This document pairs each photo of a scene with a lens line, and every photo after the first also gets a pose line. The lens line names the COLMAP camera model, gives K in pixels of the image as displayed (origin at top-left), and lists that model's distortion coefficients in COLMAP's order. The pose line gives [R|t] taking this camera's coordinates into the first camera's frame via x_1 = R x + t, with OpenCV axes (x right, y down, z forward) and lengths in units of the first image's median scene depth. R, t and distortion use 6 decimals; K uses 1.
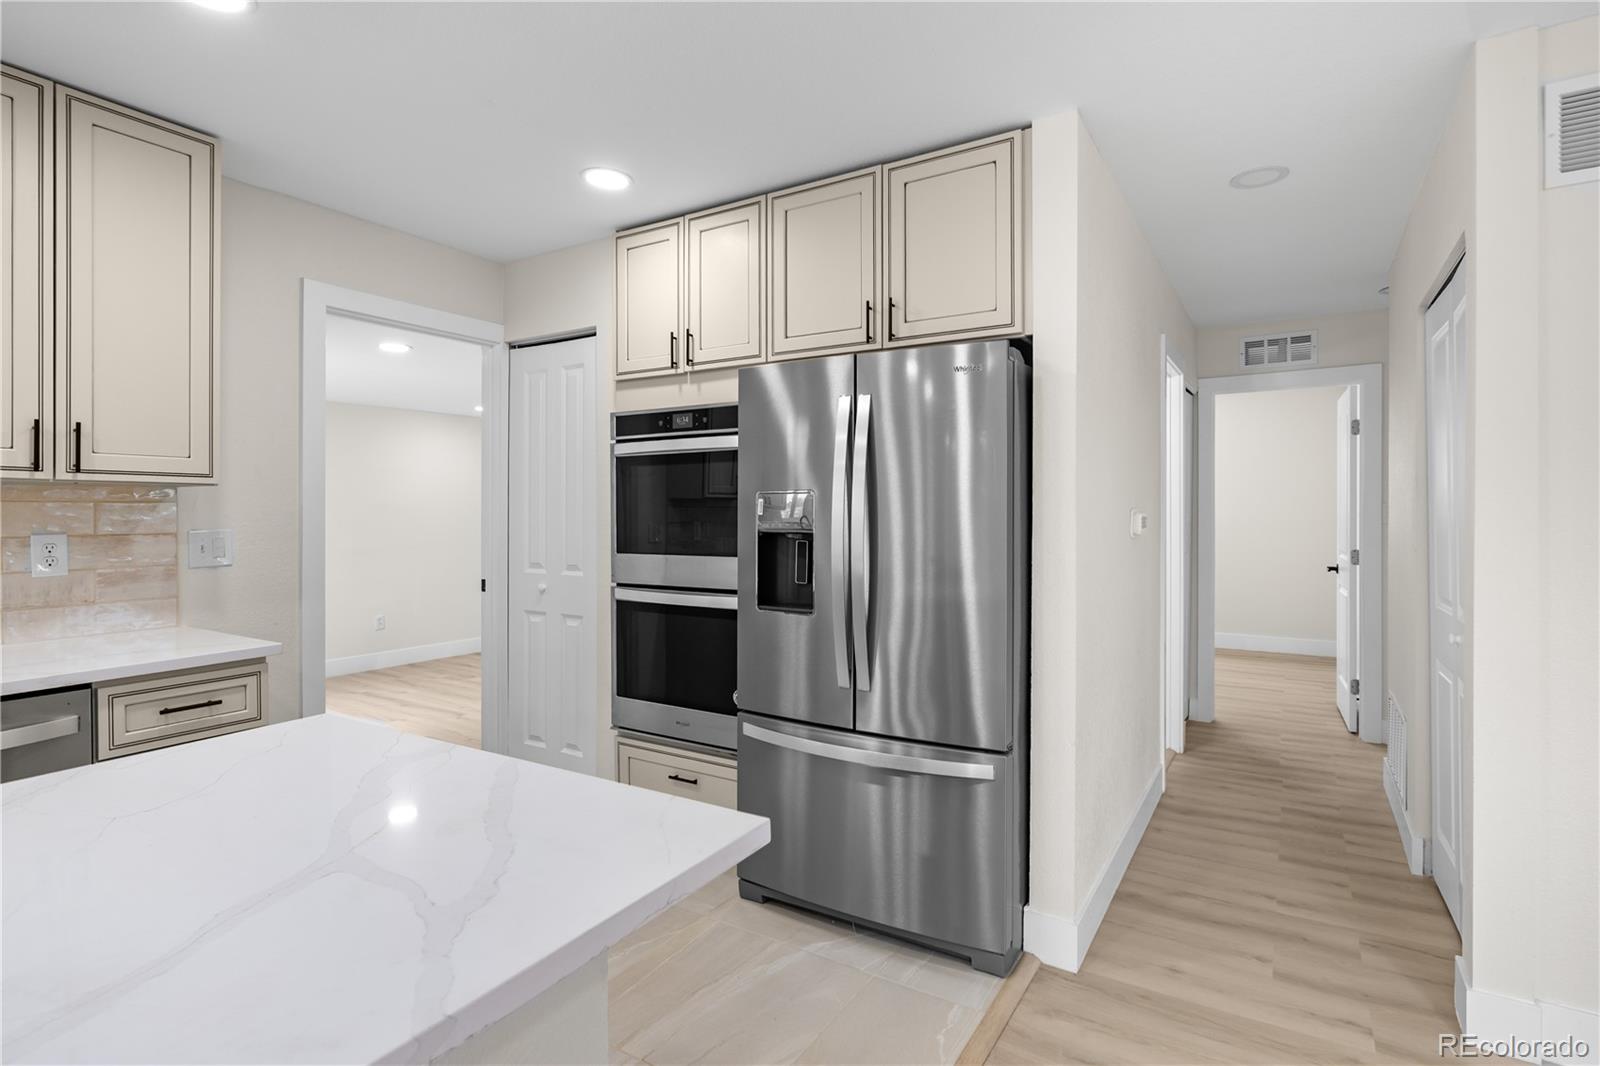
lens RADIAL K [[788.1, 0, 808.4], [0, 788.1, 512.7], [0, 0, 1]] dist [-0.002851, 0.000354]
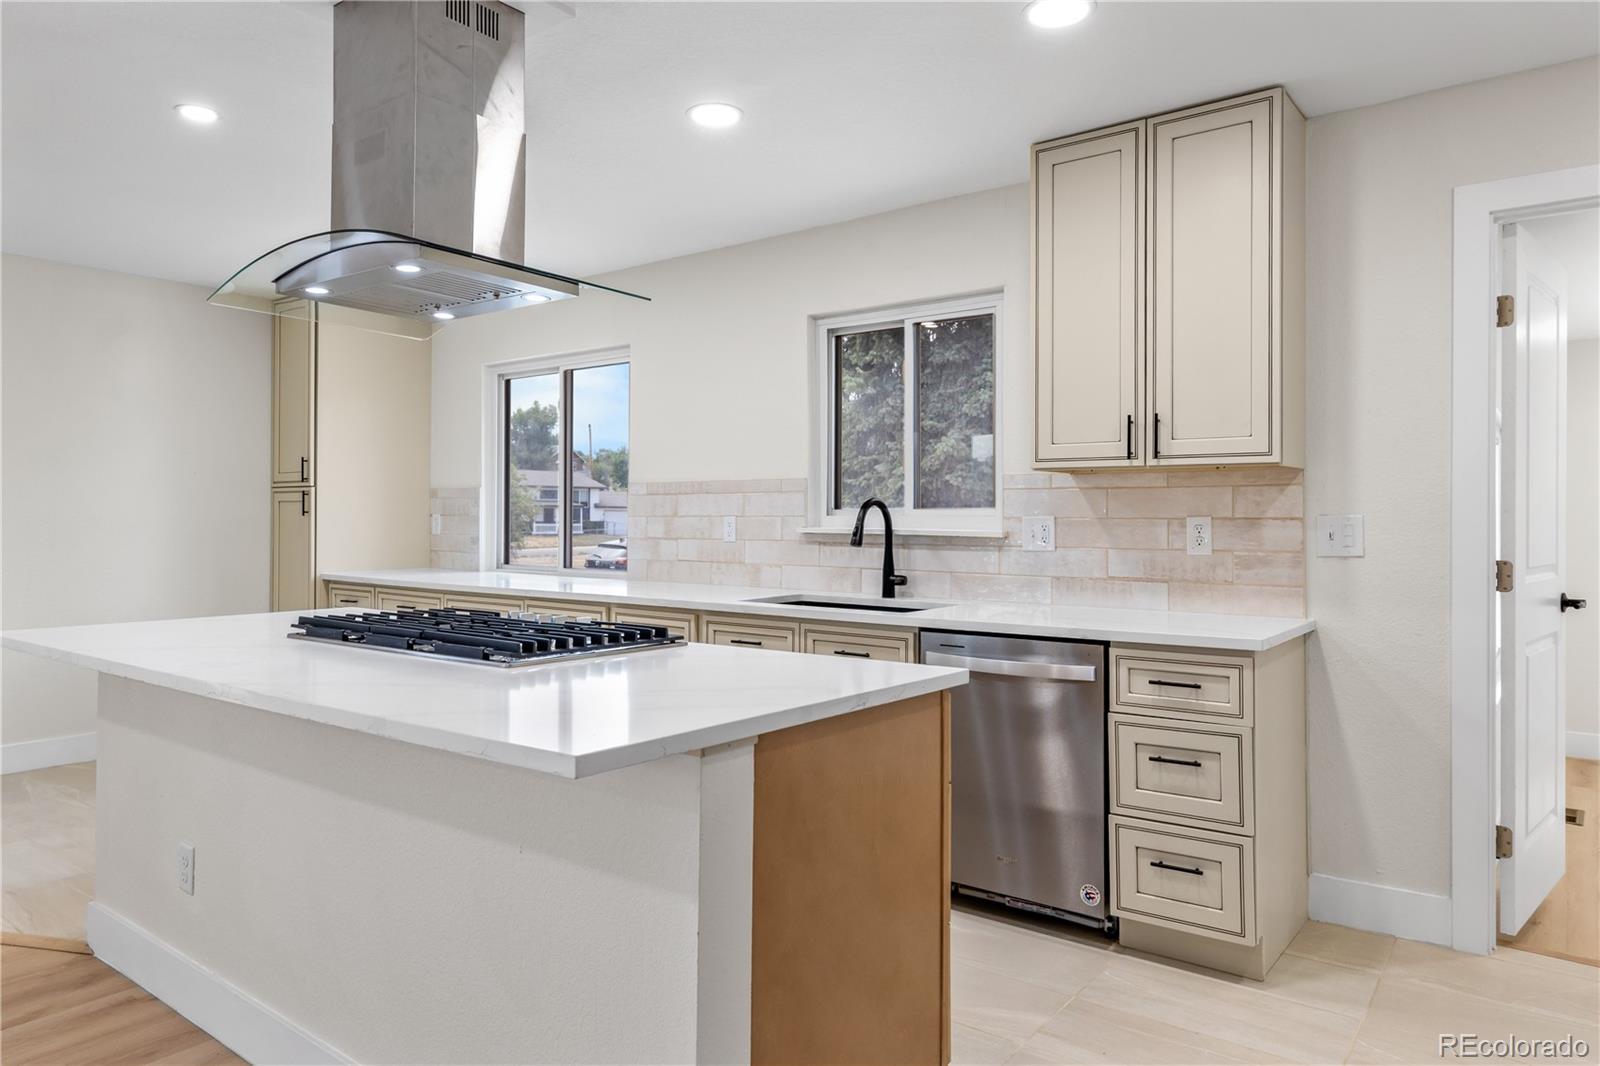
lens RADIAL K [[1009.6, 0, 797.8], [0, 1009.6, 510.8], [0, 0, 1]] dist [-0.005193, -0.000095]
pose [[-0.103930, -0.008295, -0.994550, 0.434744], [-0.005714, 0.999954, -0.007743, 0.029762], [0.994568, 0.004878, -0.103972, 0.516776]]
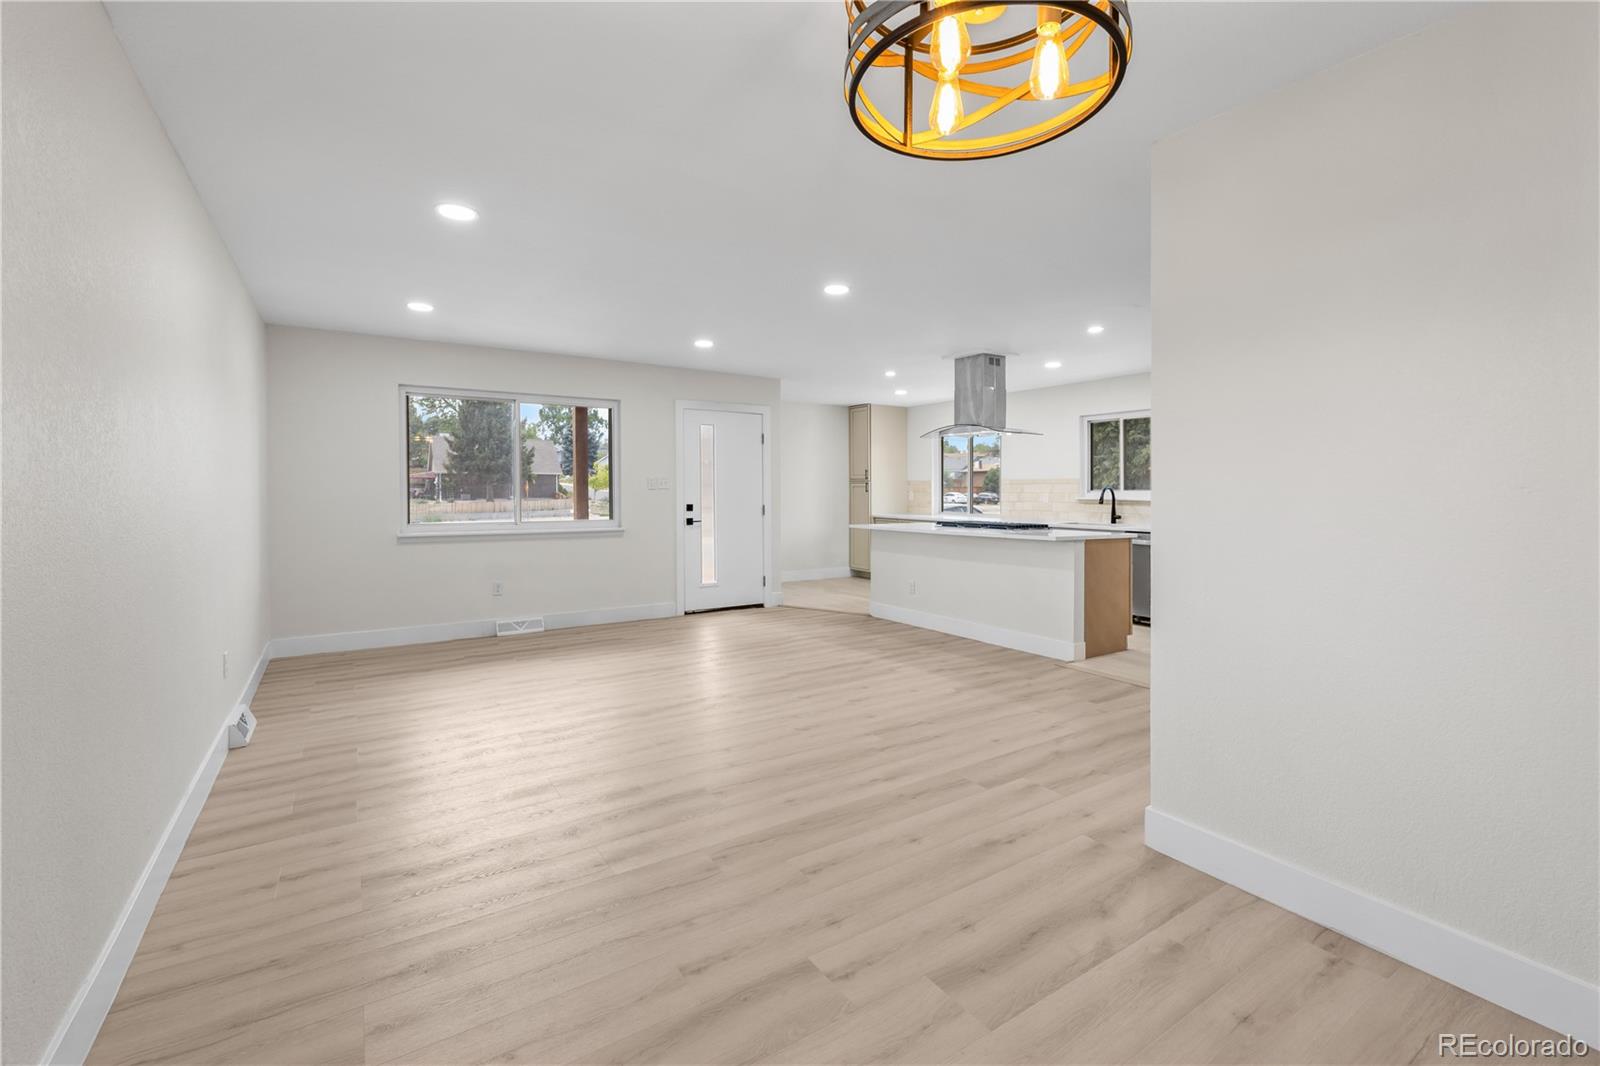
lens RADIAL K [[689.9, 0, 809.3], [0, 689.9, 521.8], [0, 0, 1]] dist [-0.002648, 0.002234]
pose [[-0.411261, 0.040262, -0.910628, 1.928755], [-0.005922, 0.998885, 0.046839, 0.016788], [0.911498, 0.024656, -0.410564, 0.520997]]
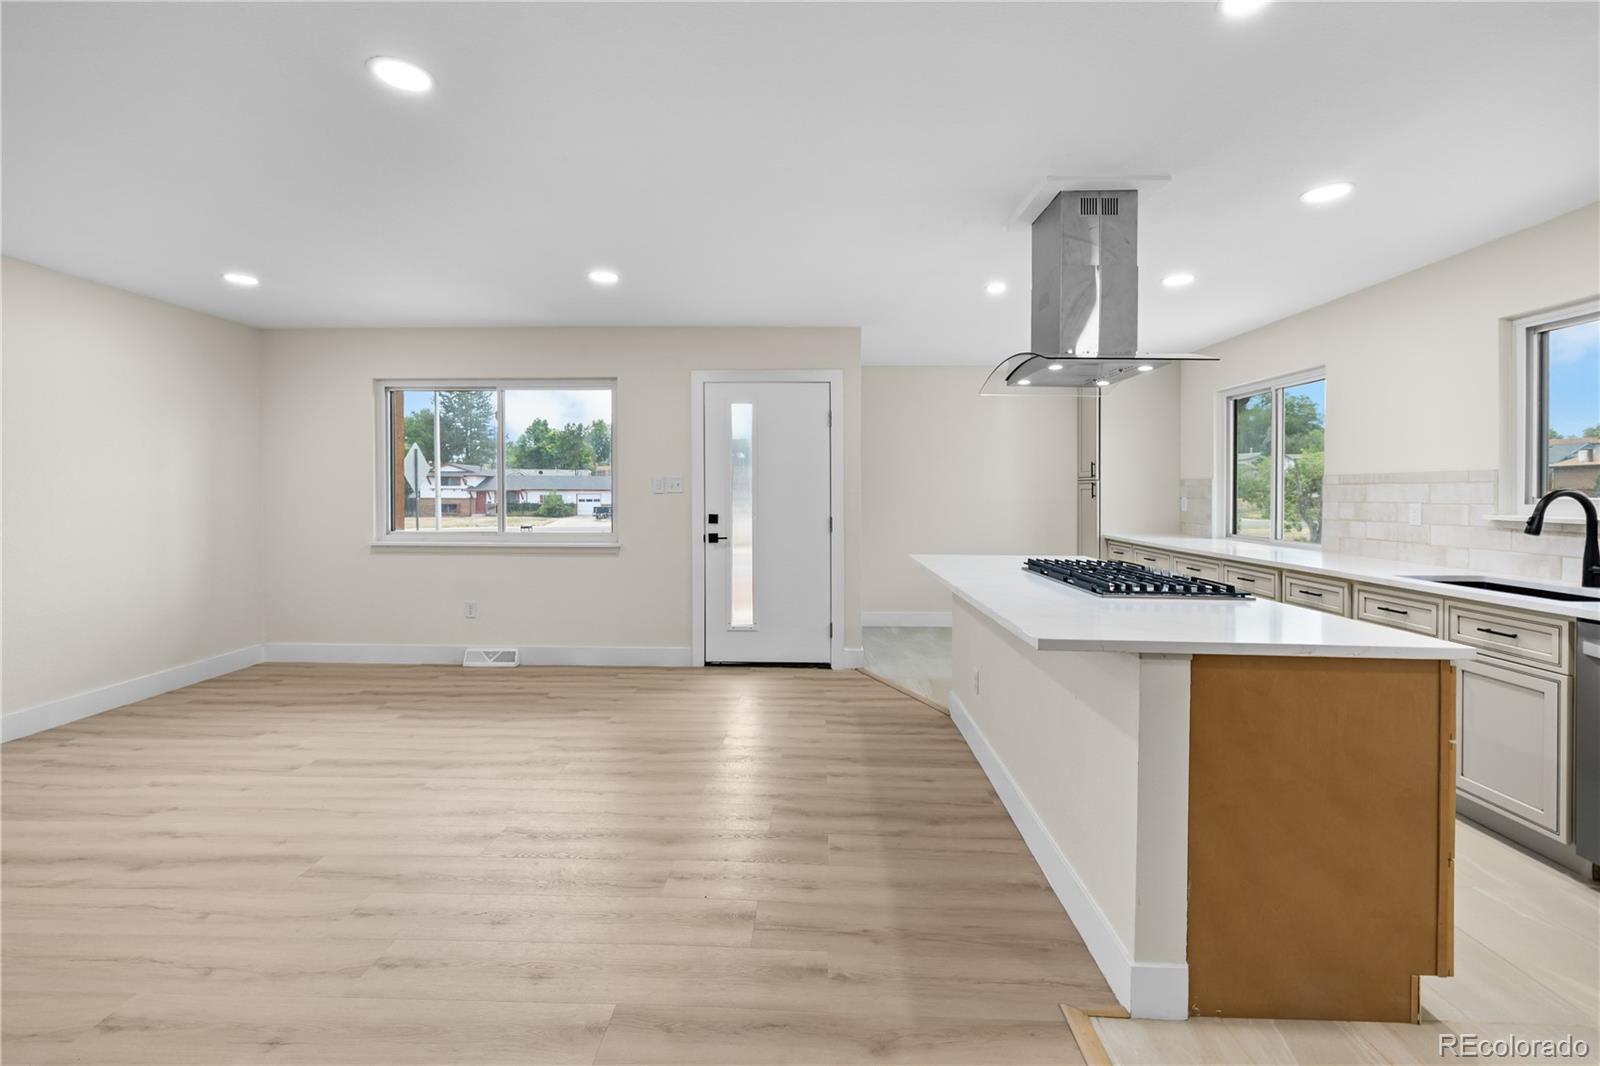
lens RADIAL K [[689.9, 0, 798.0], [0, 689.9, 500.0], [0, 0, 1]] dist [-0.002648, 0.002234]
pose [[-0.867239, 0.002151, -0.497887, 0.477334], [-0.005898, 0.999876, 0.014594, 0.007697], [0.497856, 0.015593, -0.867119, 0.795700]]
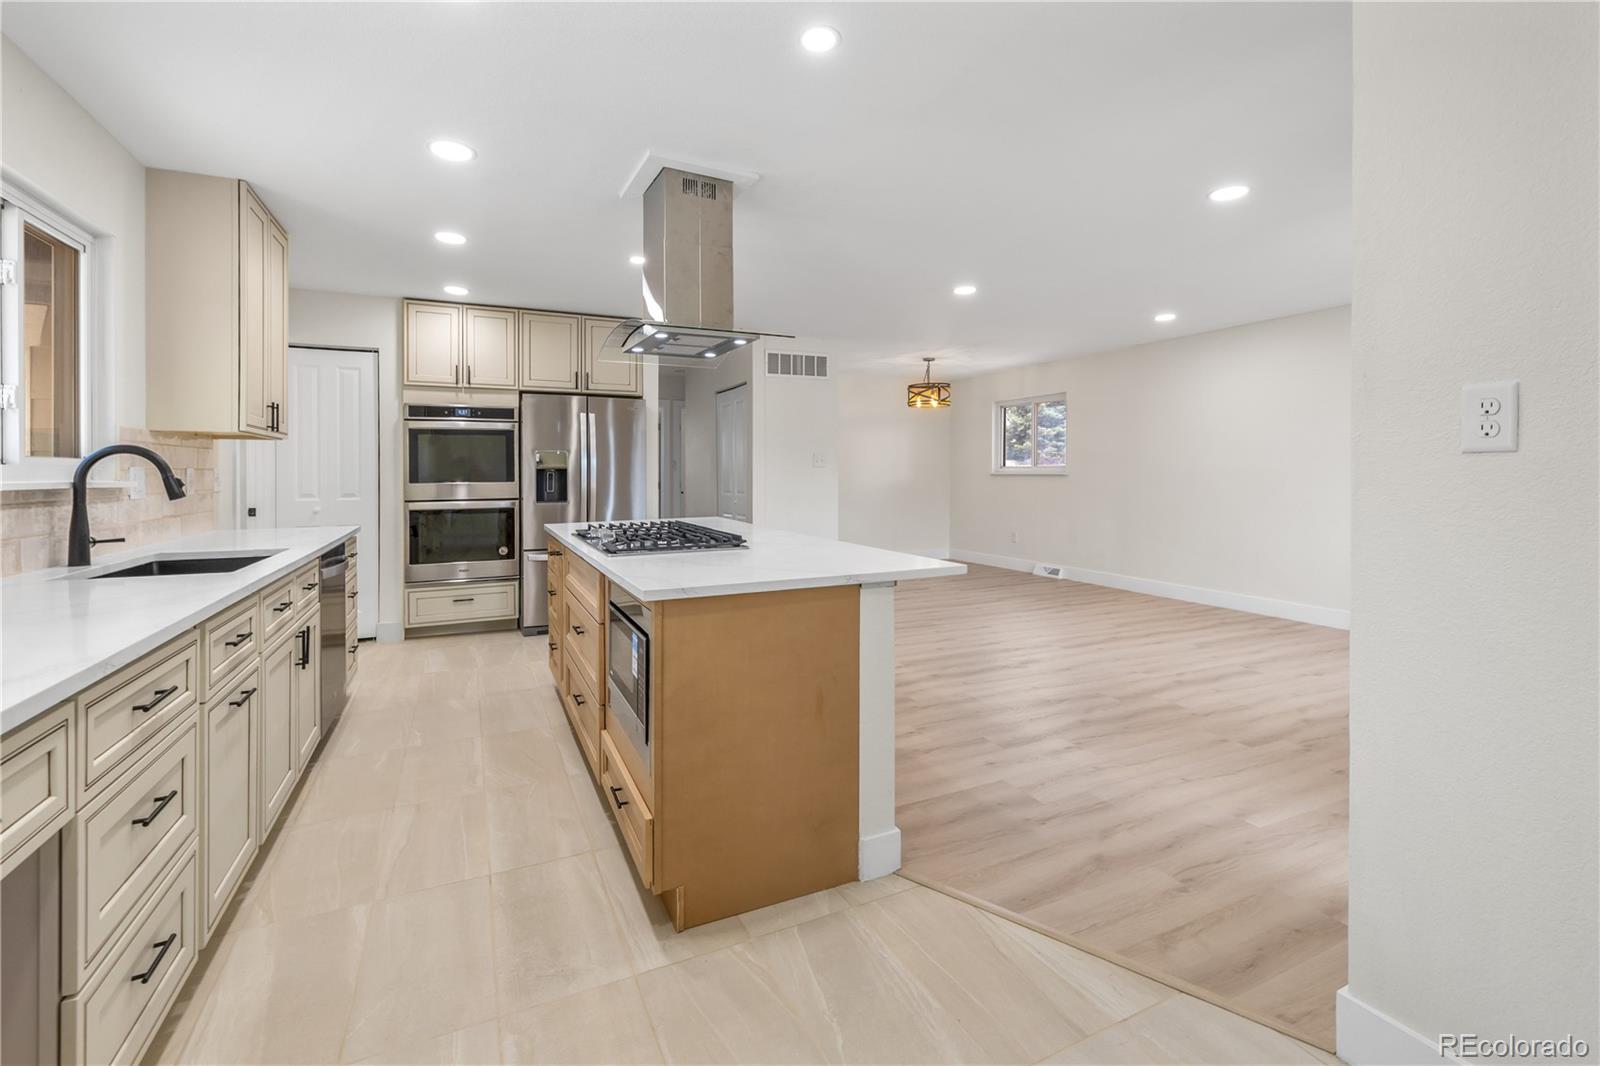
lens RADIAL K [[689.9, 0, 791.1], [0, 689.9, 481.1], [0, 0, 1]] dist [-0.002648, 0.002234]
pose [[0.547508, -0.013888, 0.836685, -1.283304], [0.005636, 0.999901, 0.012909, 0.038153], [-0.836781, -0.002352, 0.547532, -0.671480]]
